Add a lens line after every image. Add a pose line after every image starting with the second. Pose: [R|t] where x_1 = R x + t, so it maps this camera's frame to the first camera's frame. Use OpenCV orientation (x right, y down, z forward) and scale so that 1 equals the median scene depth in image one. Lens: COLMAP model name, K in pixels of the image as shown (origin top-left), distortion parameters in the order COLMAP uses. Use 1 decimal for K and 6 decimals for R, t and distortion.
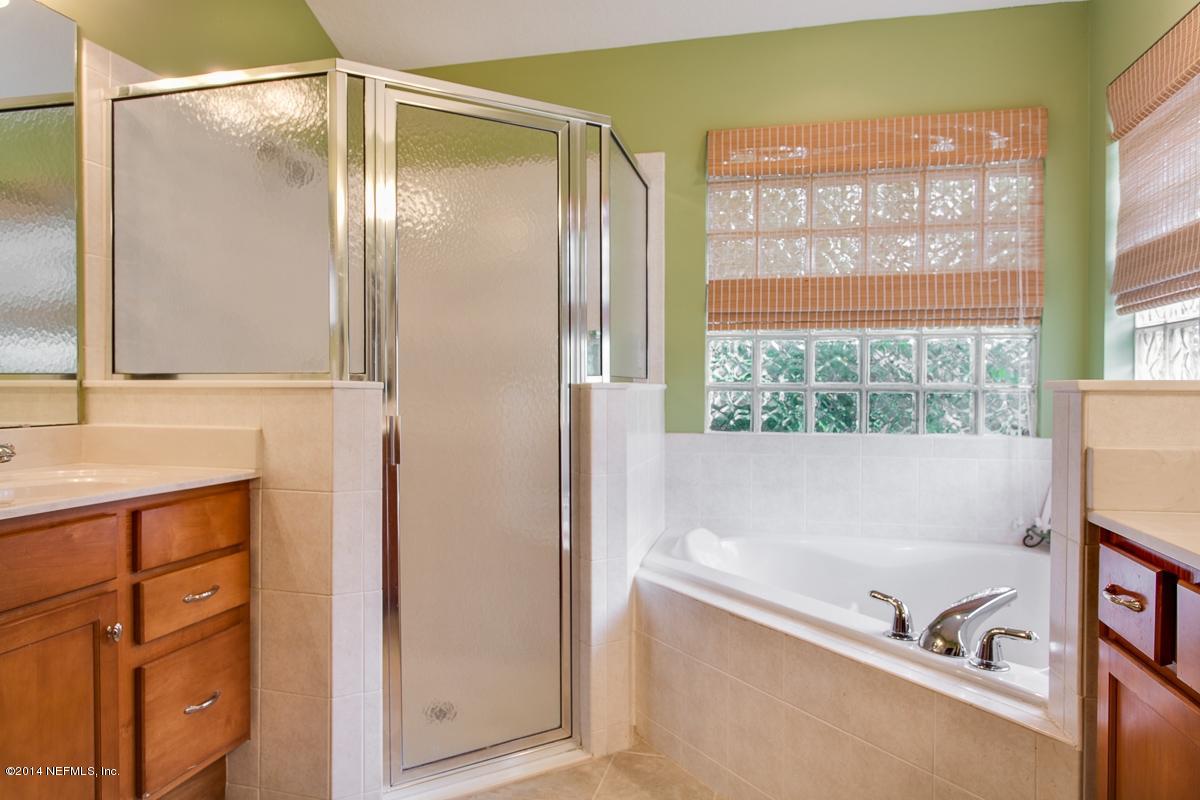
lens RADIAL K [[755.6, 0, 599.2], [0, 755.6, 397.6], [0, 0, 1]] dist [-0.006402, -0.000384]
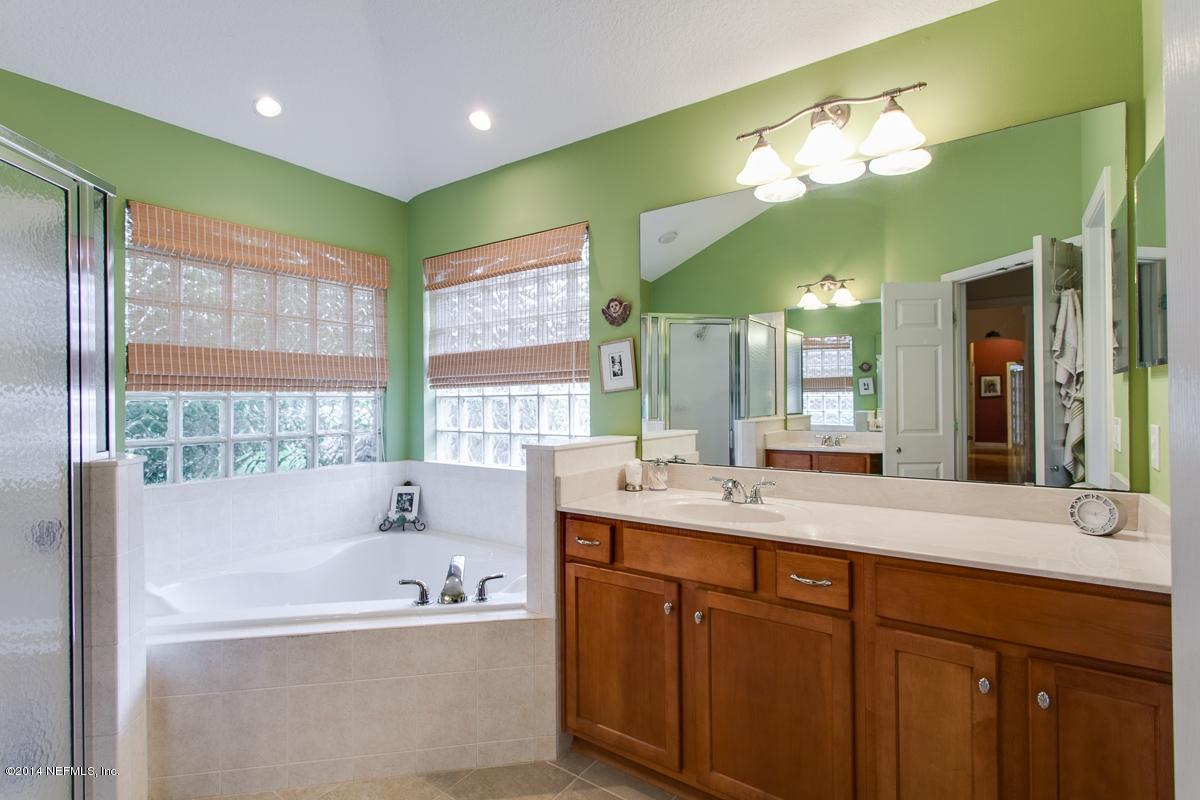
lens RADIAL K [[565.7, 0, 596.1], [0, 565.7, 400.8], [0, 0, 1]] dist [0.002099, 0.000792]
pose [[0.378399, -0.008046, 0.925608, -0.449048], [0.022280, 0.999752, -0.000418, -0.082168], [-0.925375, 0.020781, 0.378484, 0.153030]]
